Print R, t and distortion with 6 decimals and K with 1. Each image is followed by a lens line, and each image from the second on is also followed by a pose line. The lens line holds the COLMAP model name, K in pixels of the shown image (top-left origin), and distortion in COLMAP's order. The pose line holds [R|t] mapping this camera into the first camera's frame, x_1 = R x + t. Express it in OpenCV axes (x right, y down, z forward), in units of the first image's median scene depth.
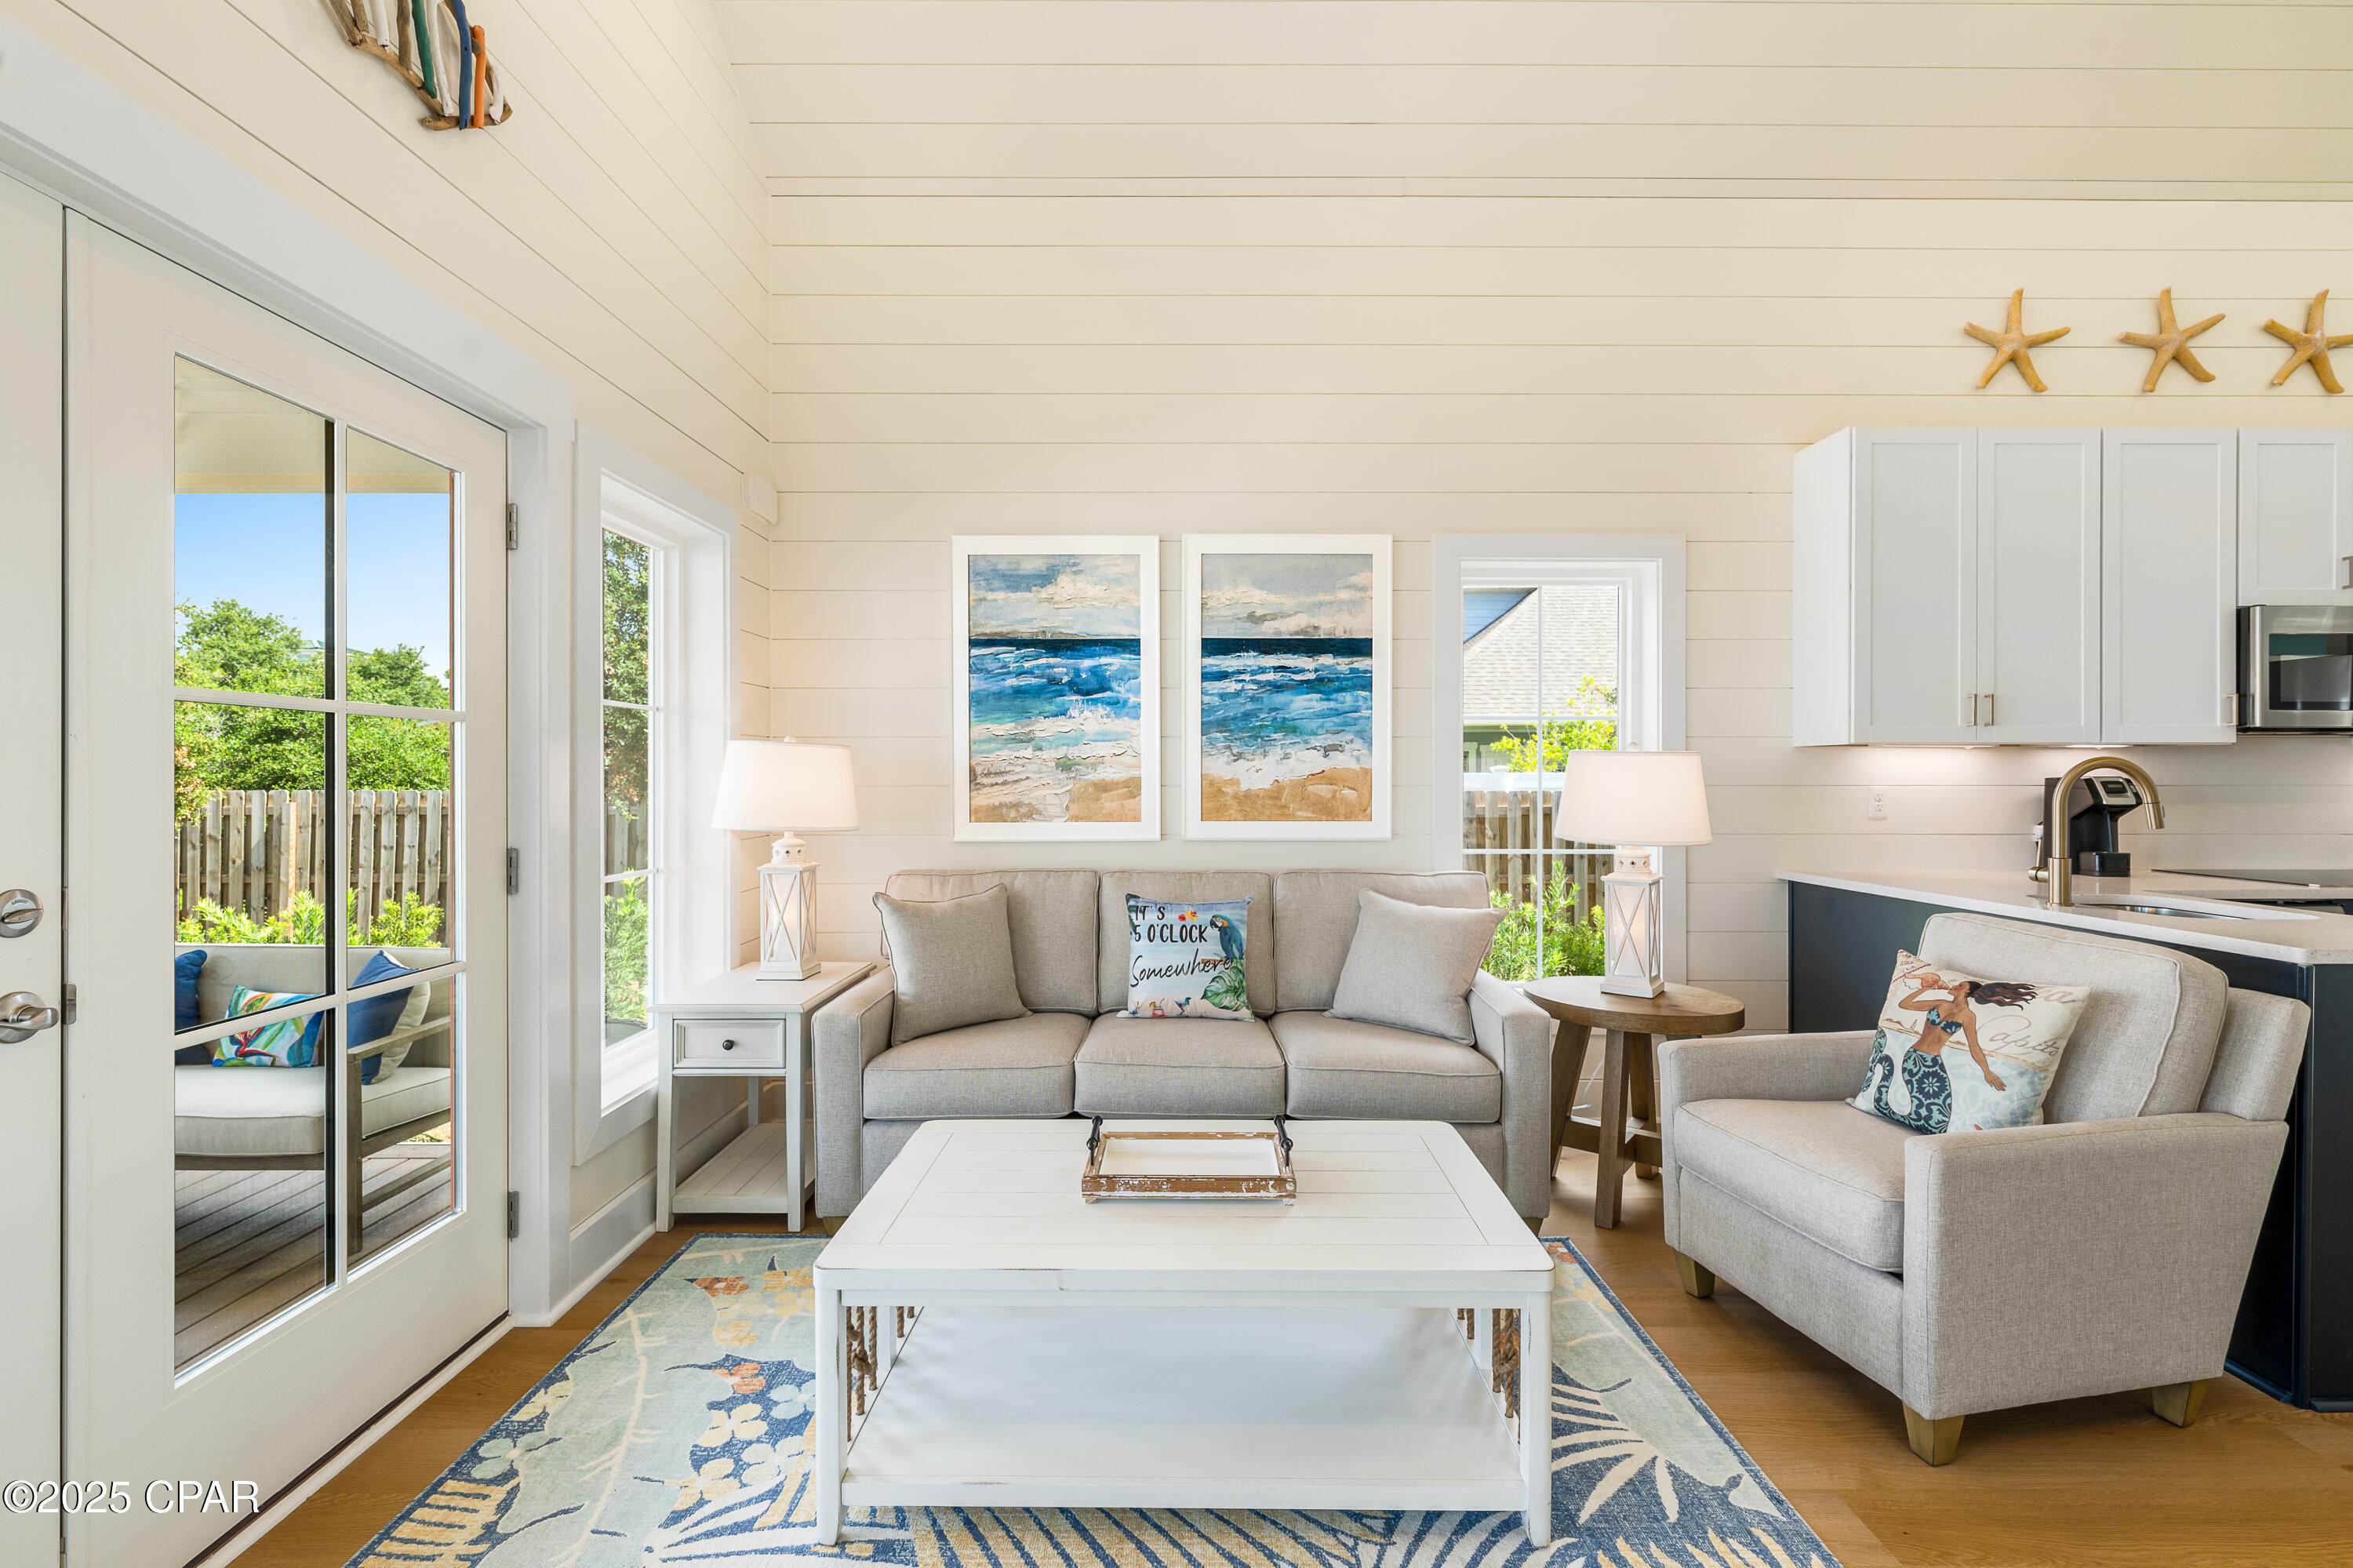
lens RADIAL K [[1014.9, 0, 1176.5], [0, 1014.9, 784.0], [0, 0, 1]] dist [0.000640, 0.000035]
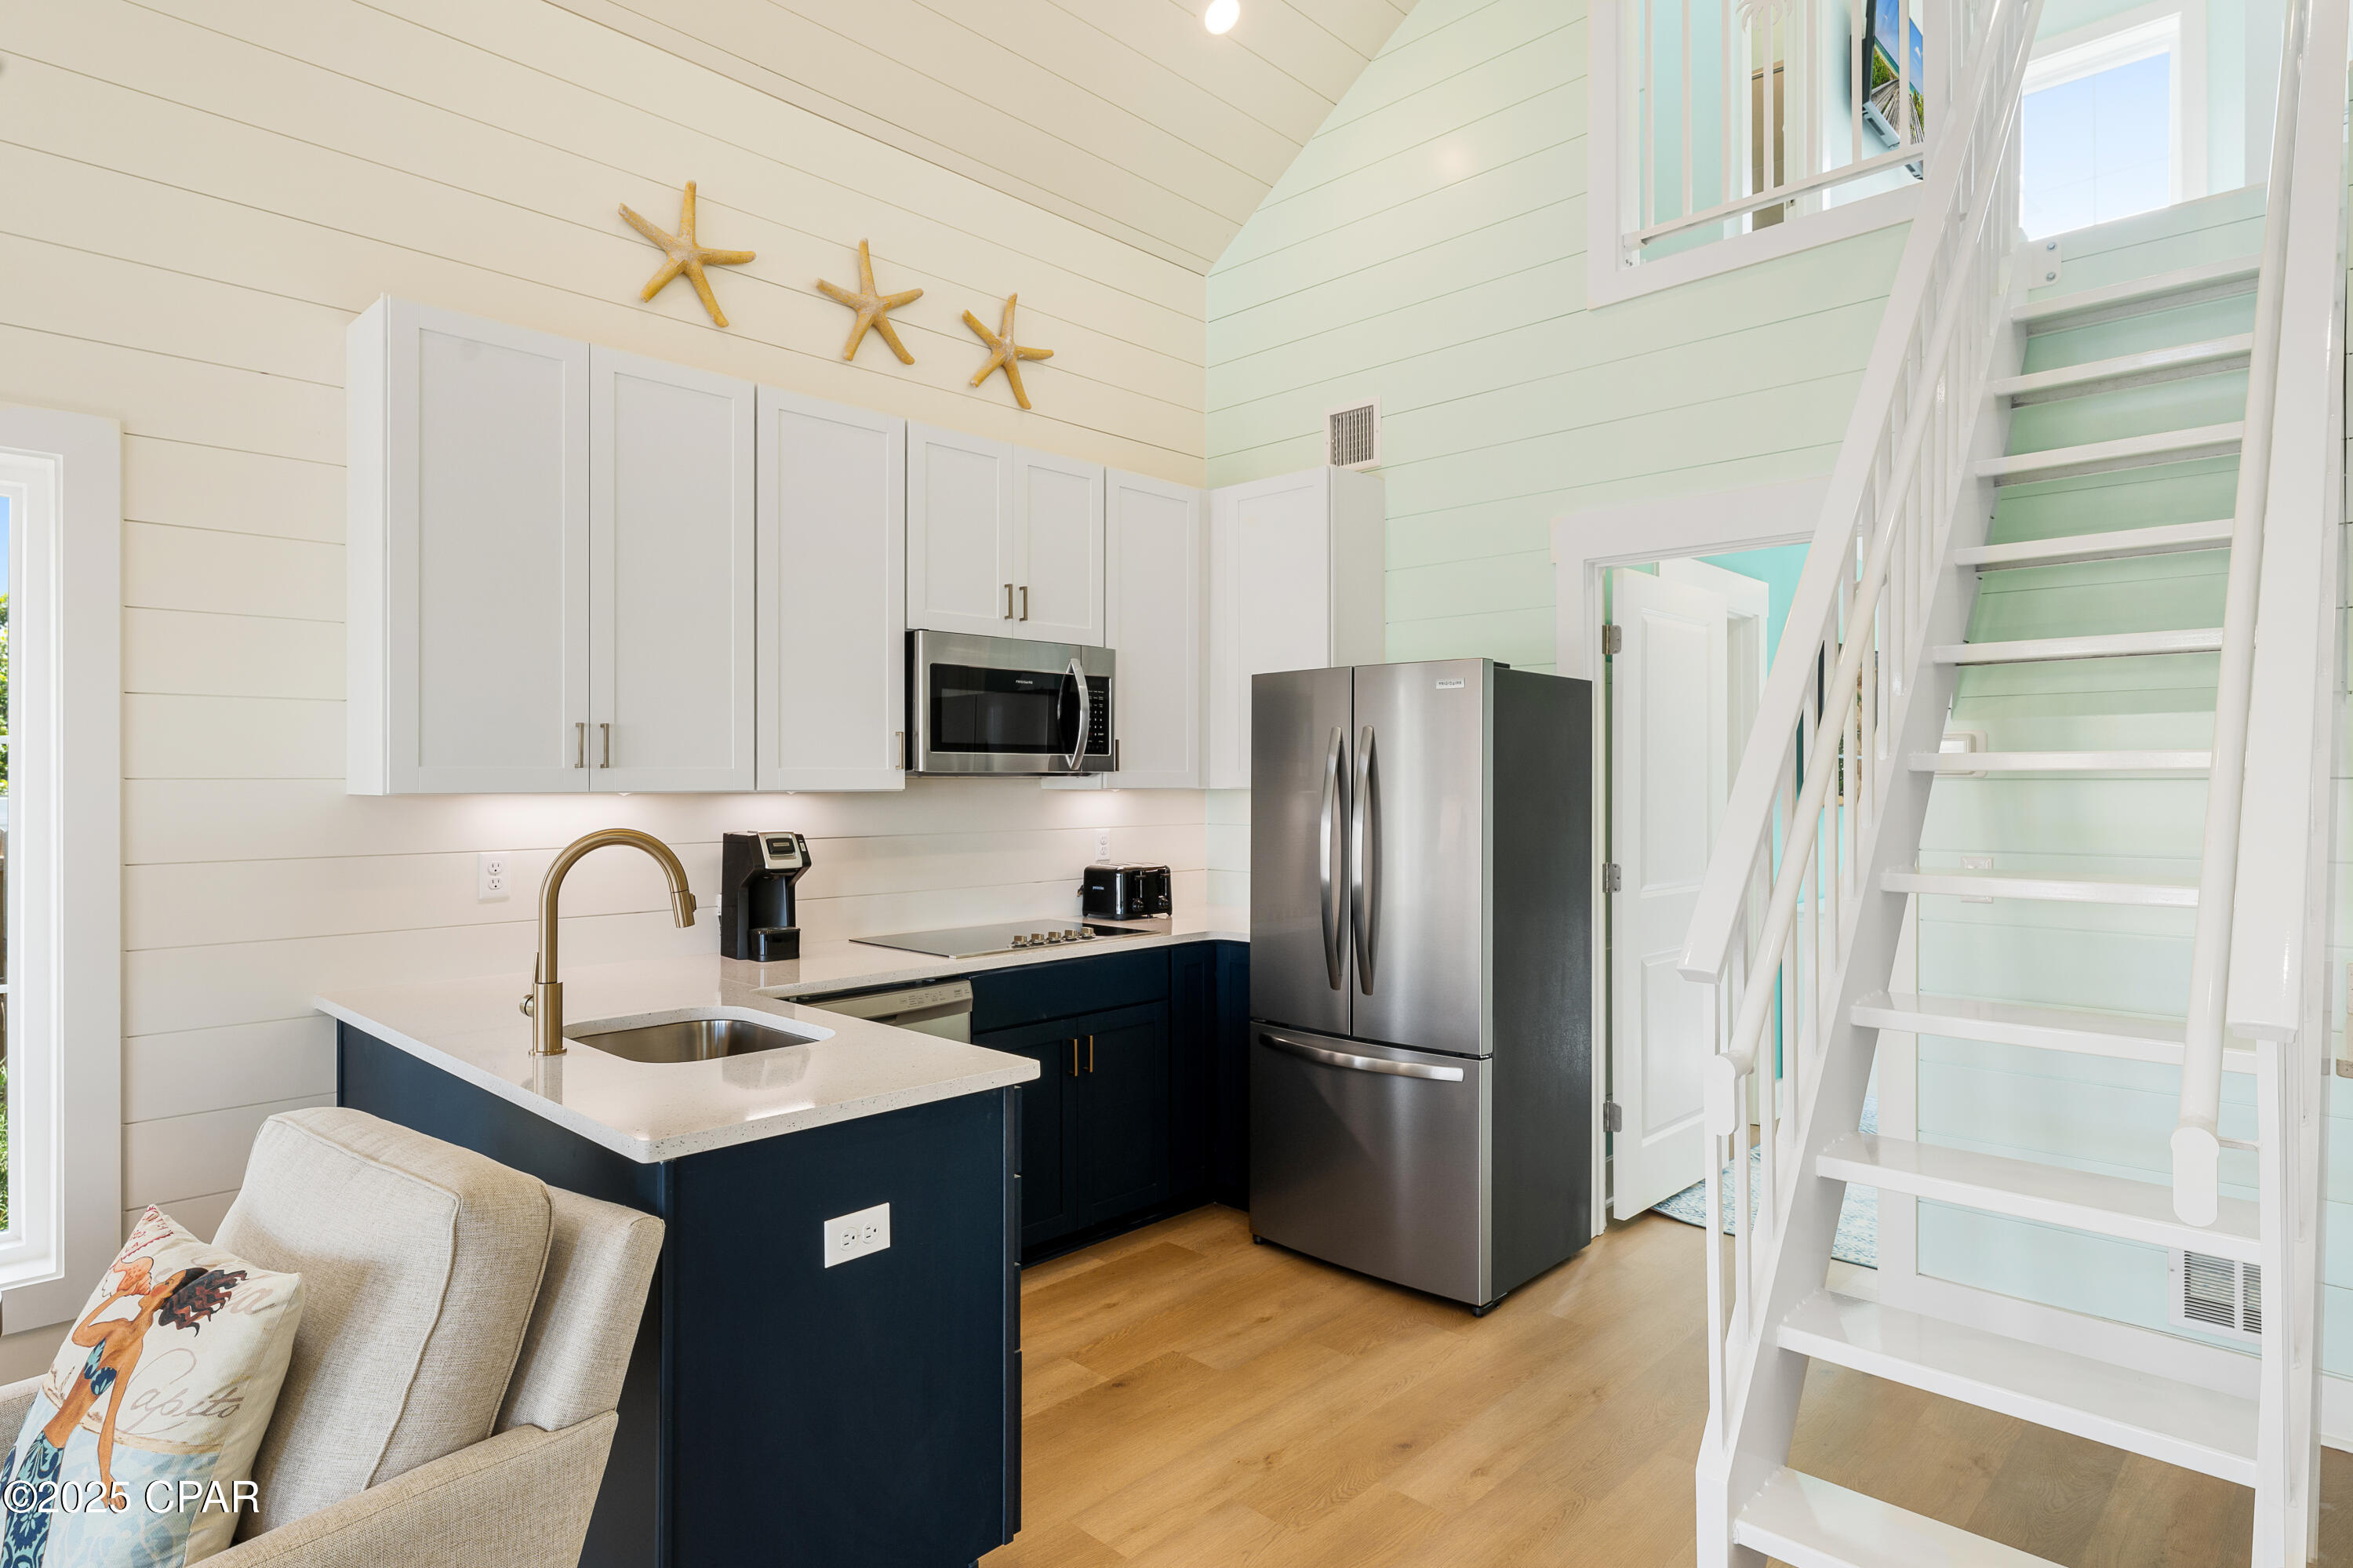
lens RADIAL K [[1272.7, 0, 1176.5], [0, 1272.7, 784.0], [0, 0, 1]] dist [-0.002831, -0.001209]
pose [[0.703485, -0.003852, 0.710700, 0.416694], [0.008915, 0.999954, -0.003404, -0.036194], [-0.710654, 0.008731, 0.703487, 0.088709]]
